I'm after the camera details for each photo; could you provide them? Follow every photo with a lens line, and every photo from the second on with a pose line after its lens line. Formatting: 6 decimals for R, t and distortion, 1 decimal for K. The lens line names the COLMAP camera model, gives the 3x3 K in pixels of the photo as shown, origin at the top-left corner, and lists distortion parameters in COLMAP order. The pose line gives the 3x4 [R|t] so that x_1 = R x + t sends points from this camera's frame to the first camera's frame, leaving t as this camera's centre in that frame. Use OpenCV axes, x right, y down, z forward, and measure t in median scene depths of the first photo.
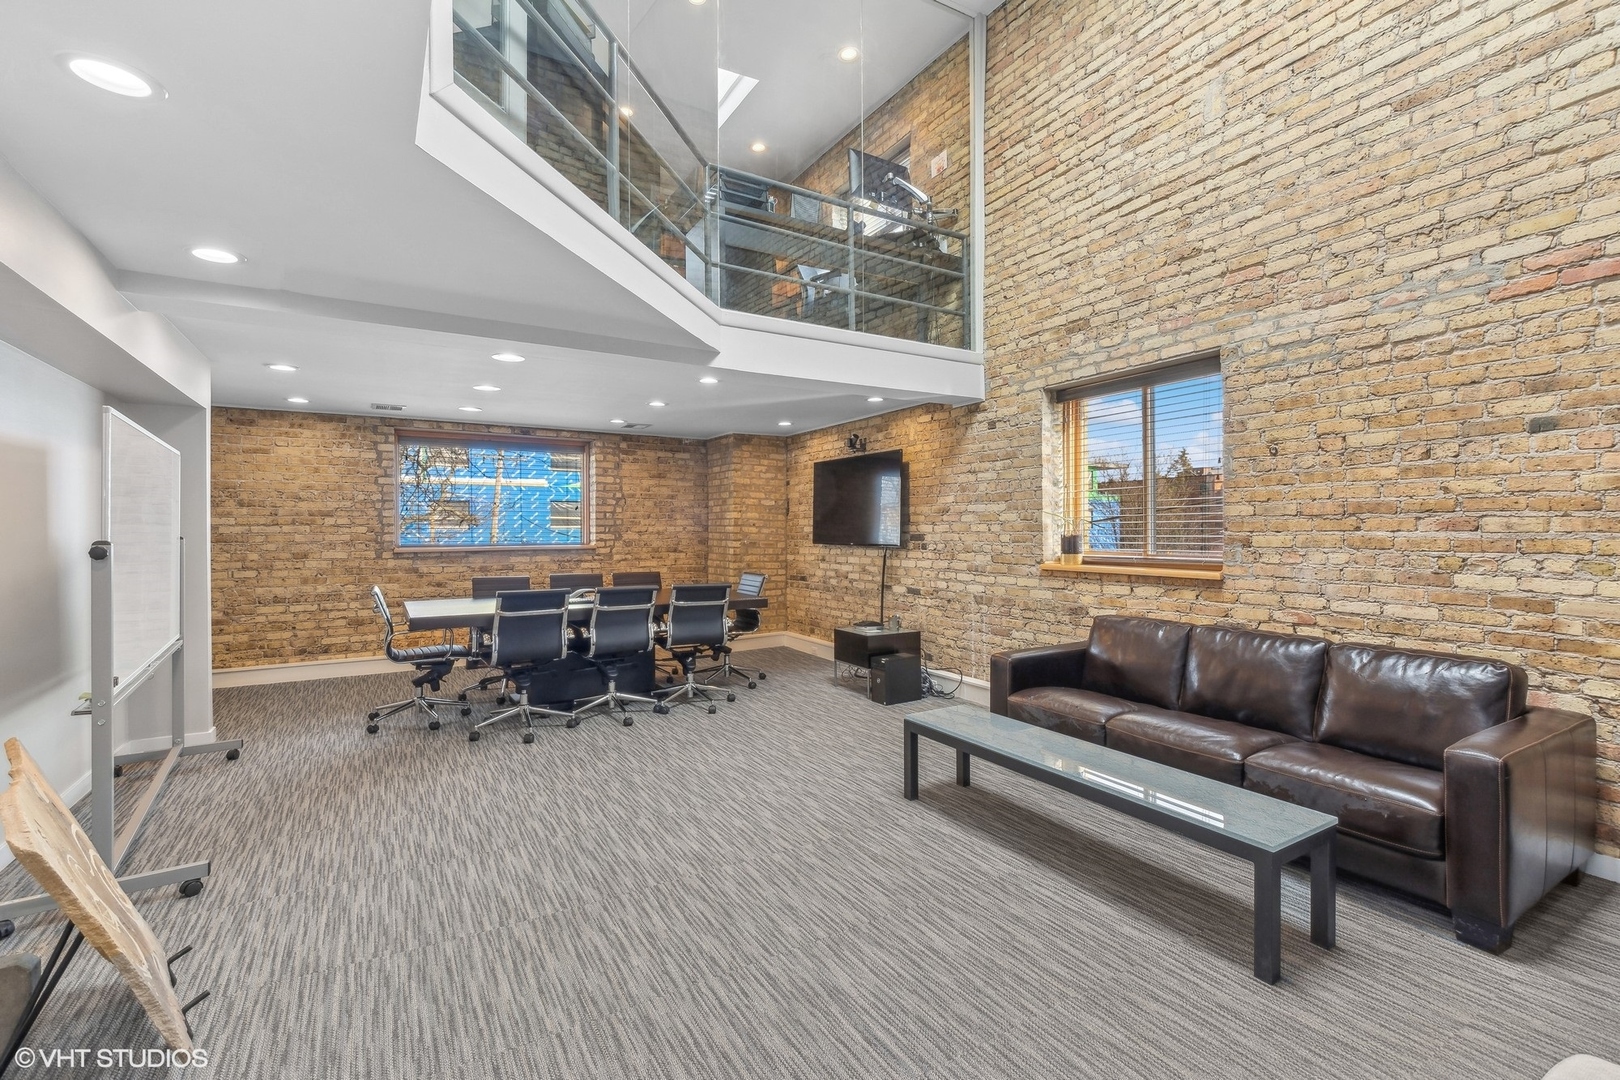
lens RADIAL K [[719.4, 0, 810.3], [0, 719.4, 534.8], [0, 0, 1]] dist [0.005447, -0.000327]
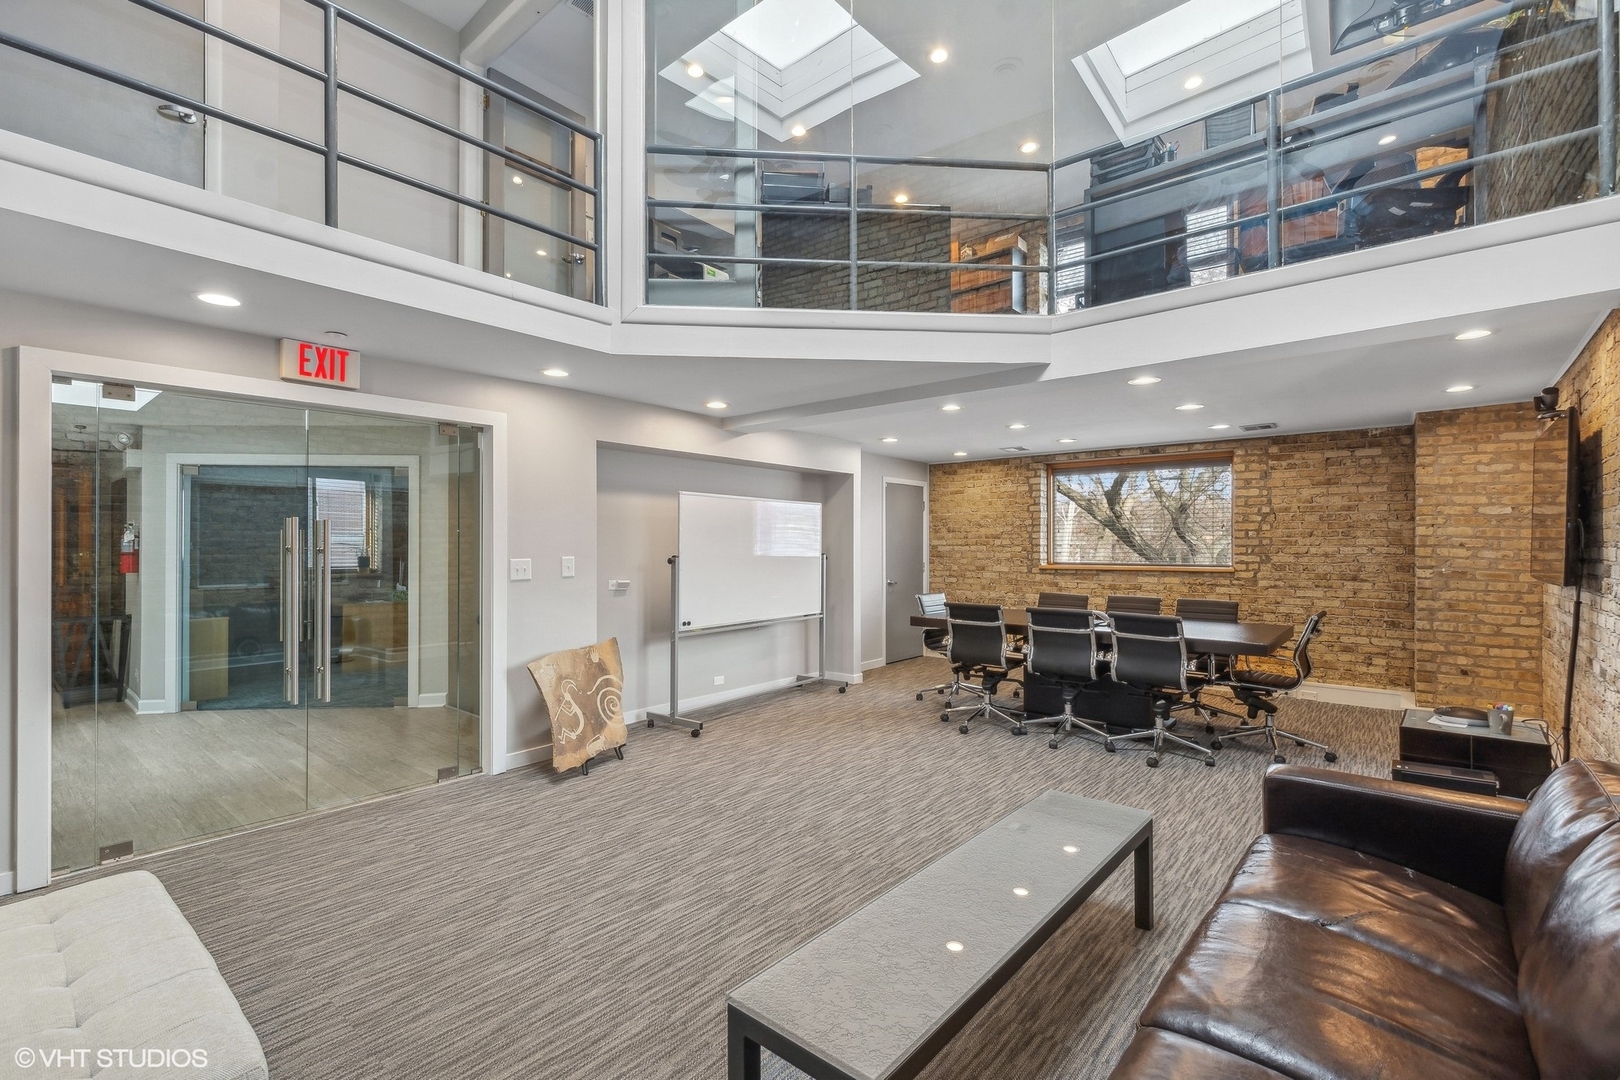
lens RADIAL K [[719.4, 0, 807.1], [0, 719.4, 540.9], [0, 0, 1]] dist [0.005447, -0.000327]
pose [[0.313171, -0.004050, -0.949688, 0.433816], [-0.010136, 0.999920, -0.007606, -0.007795], [0.949643, 0.012008, 0.313105, 0.266316]]
